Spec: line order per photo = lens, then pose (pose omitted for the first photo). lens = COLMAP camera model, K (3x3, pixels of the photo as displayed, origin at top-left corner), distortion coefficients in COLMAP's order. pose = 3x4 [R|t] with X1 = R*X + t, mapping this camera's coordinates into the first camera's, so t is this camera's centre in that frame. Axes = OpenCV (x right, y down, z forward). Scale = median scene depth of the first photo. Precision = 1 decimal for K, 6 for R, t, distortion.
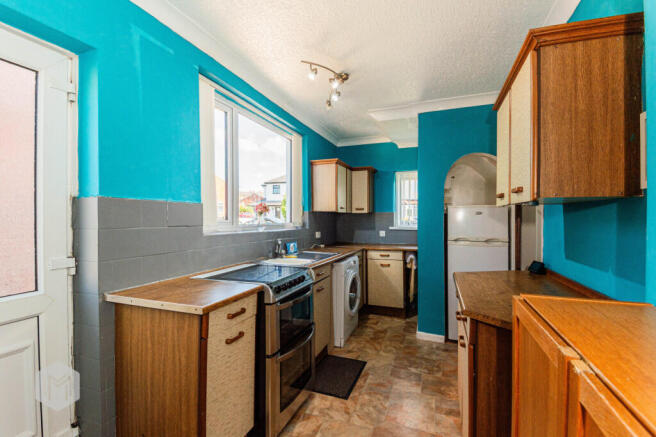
lens RADIAL K [[298.0, 0, 323.7], [0, 298.0, 218.1], [0, 0, 1]] dist [0.014213, -0.000453]
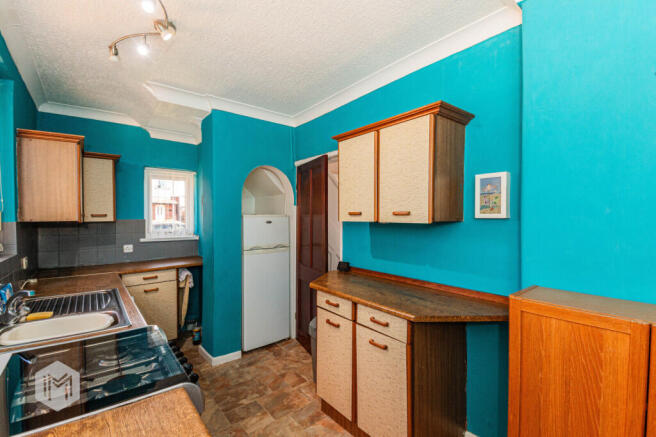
lens RADIAL K [[298.0, 0, 326.4], [0, 298.0, 219.5], [0, 0, 1]] dist [0.014213, -0.000453]
pose [[0.493434, -0.013594, 0.869677, -0.243911], [0.006408, 0.999908, 0.011994, -0.030276], [-0.869760, -0.000345, 0.493475, 0.244853]]
